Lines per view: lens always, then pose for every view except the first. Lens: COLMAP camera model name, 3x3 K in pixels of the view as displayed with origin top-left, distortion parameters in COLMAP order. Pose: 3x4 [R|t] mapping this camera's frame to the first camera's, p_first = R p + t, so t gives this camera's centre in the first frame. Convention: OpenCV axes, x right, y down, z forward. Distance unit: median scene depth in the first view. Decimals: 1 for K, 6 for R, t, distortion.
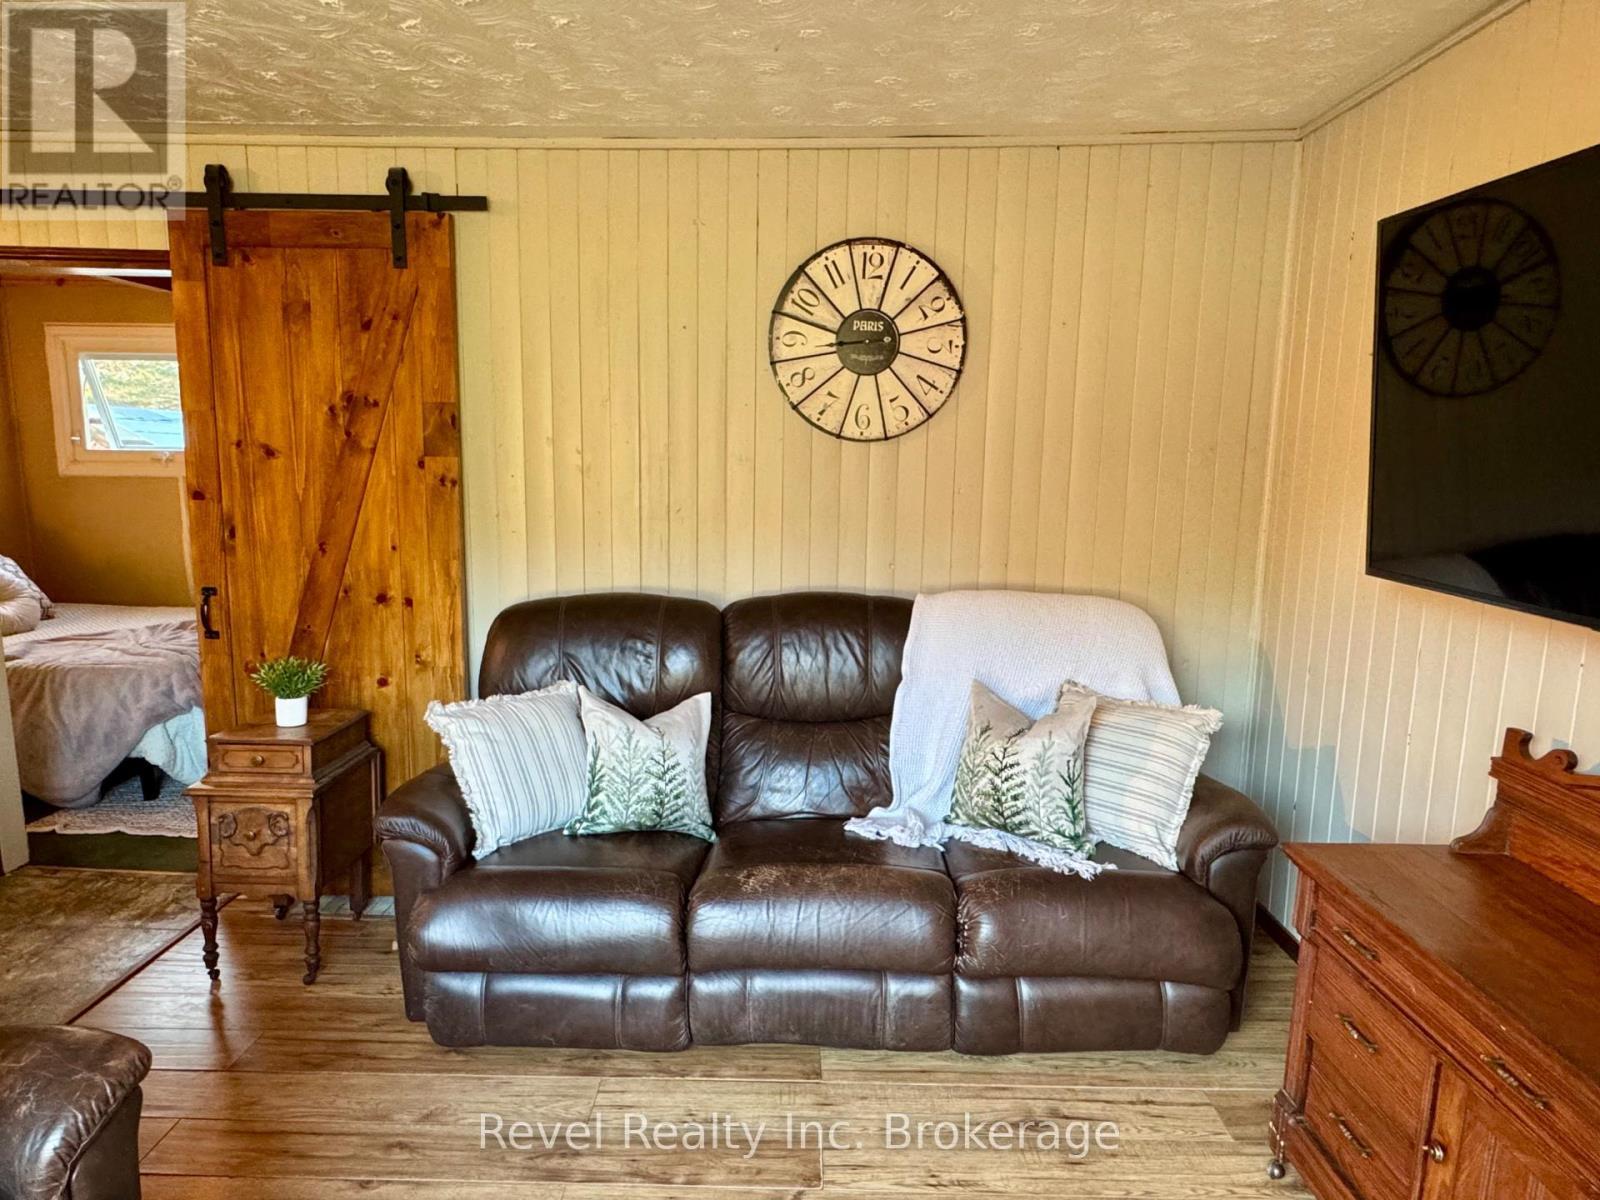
lens RADIAL K [[930.7, 0, 795.2], [0, 930.7, 598.8], [0, 0, 1]] dist [-0.003457, 0.002749]
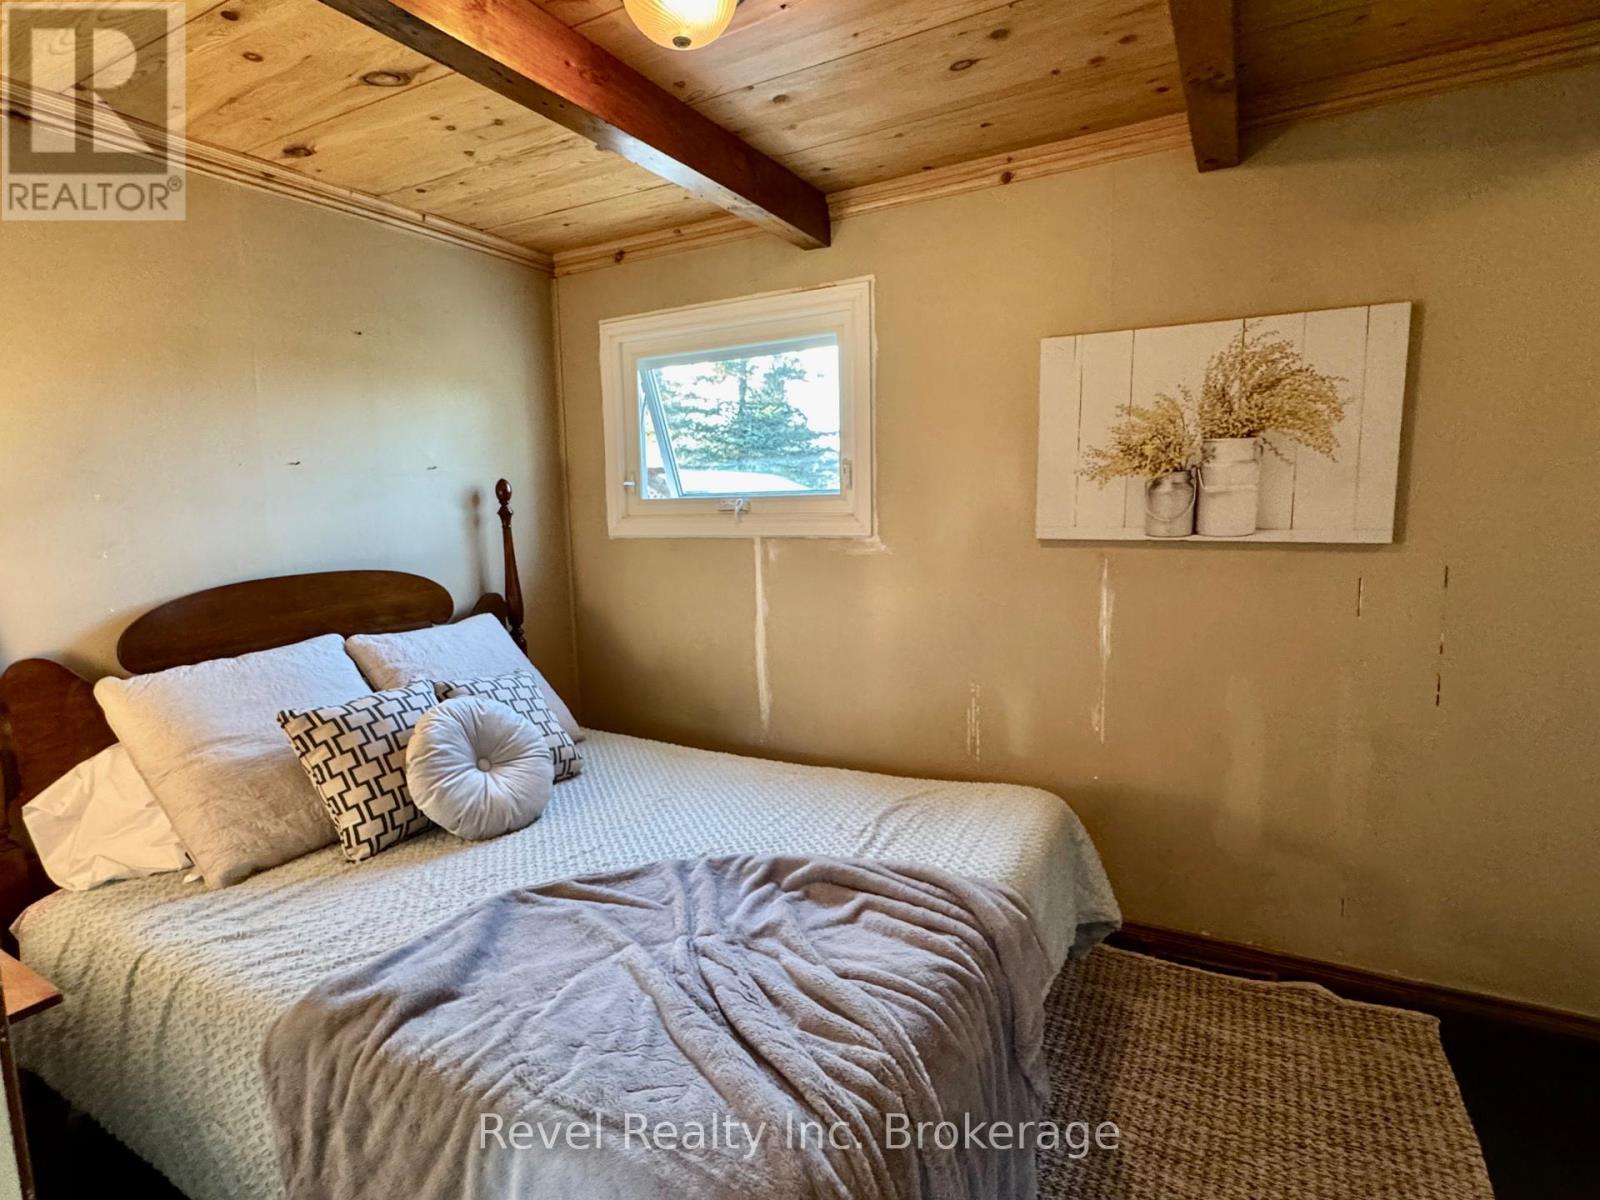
lens RADIAL K [[811.3, 0, 793.2], [0, 811.3, 600.8], [0, 0, 1]] dist [-0.005987, 0.001460]
pose [[0.880092, 0.022191, -0.474284, -0.376662], [-0.036331, 0.999126, -0.020670, -0.077044], [0.473411, 0.035423, 0.880129, 0.527384]]
